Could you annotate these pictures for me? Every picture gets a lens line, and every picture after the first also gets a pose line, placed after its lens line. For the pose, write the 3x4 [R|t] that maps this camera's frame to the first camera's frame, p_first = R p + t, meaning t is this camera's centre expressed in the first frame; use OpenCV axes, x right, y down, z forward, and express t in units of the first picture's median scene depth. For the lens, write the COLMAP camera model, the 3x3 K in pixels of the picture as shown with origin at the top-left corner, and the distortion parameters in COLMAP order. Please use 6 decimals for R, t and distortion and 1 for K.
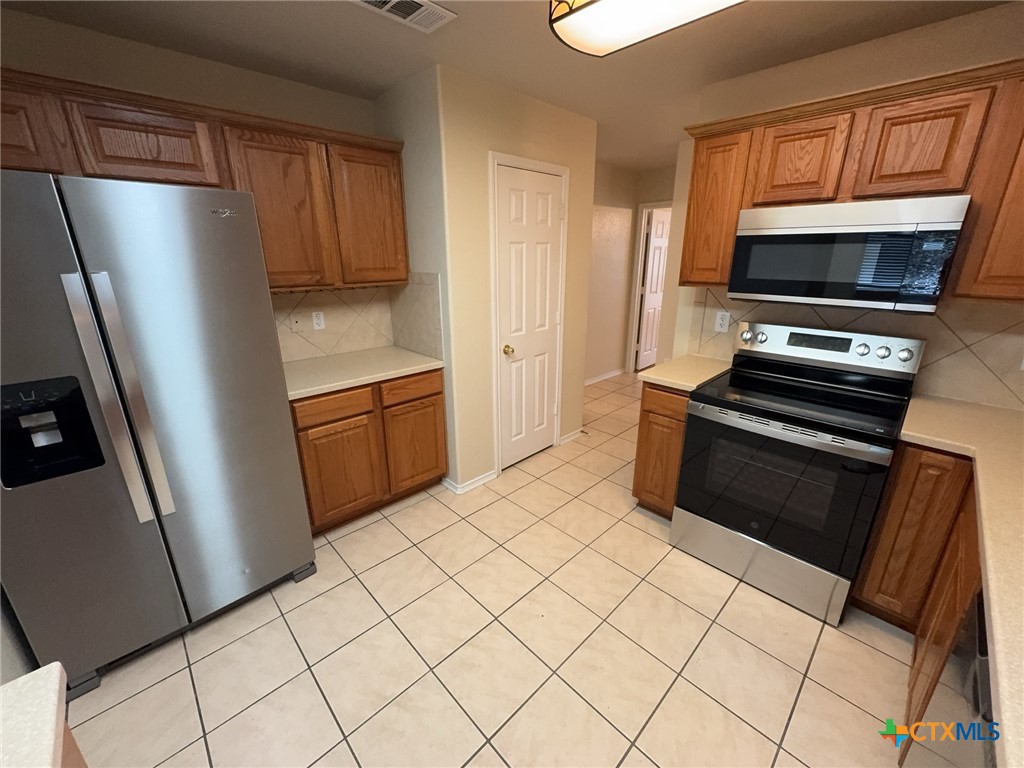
lens RADIAL K [[410.9, 0, 512.1], [0, 410.9, 385.4], [0, 0, 1]] dist [-0.000255, -0.000323]
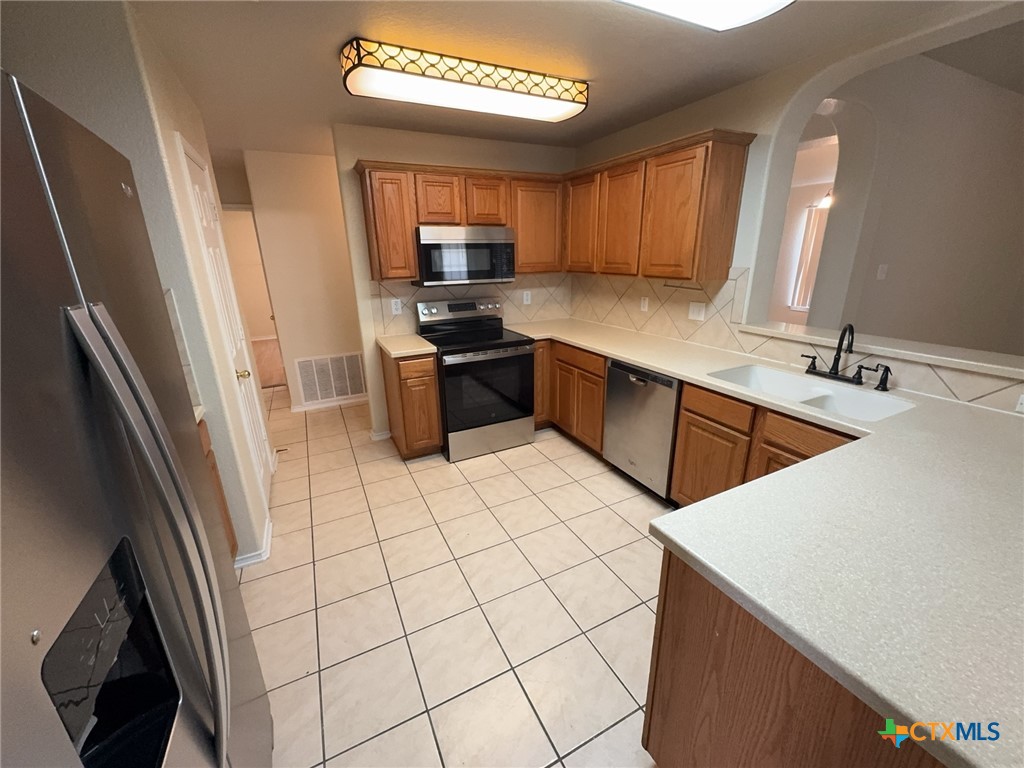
lens RADIAL K [[410.9, 0, 510.6], [0, 410.9, 385.3], [0, 0, 1]] dist [-0.000255, -0.000323]
pose [[0.296835, -0.295174, 0.908164, -0.753837], [0.312119, 0.928783, 0.199860, -0.074588], [-0.902480, 0.224130, 0.367824, 0.244064]]
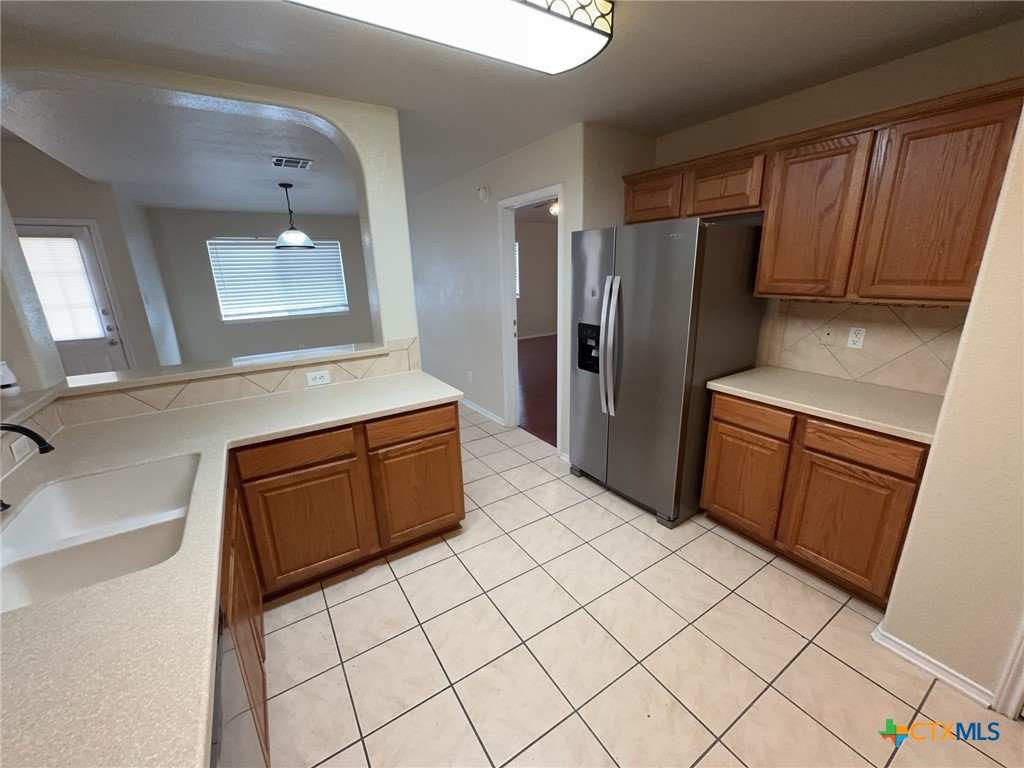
lens RADIAL K [[410.9, 0, 516.8], [0, 410.9, 386.8], [0, 0, 1]] dist [-0.000255, -0.000323]
pose [[-0.193766, 0.282246, -0.939570, 0.570947], [-0.277722, 0.902764, 0.328463, -0.173078], [0.940917, 0.324584, -0.096539, 0.517079]]
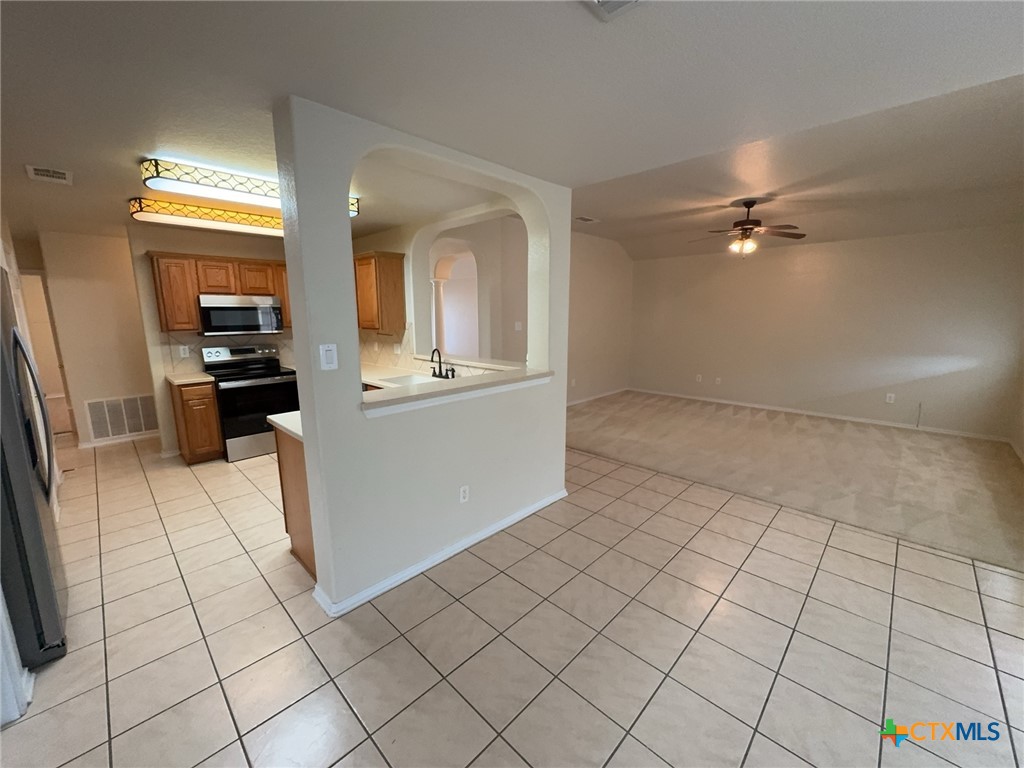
lens RADIAL K [[410.9, 0, 508.1], [0, 410.9, 382.0], [0, 0, 1]] dist [-0.000255, -0.000323]
pose [[-0.025714, -0.162635, 0.986351, -1.465145], [0.317963, 0.934107, 0.162310, 0.143440], [-0.947754, 0.317797, 0.027693, -0.392011]]
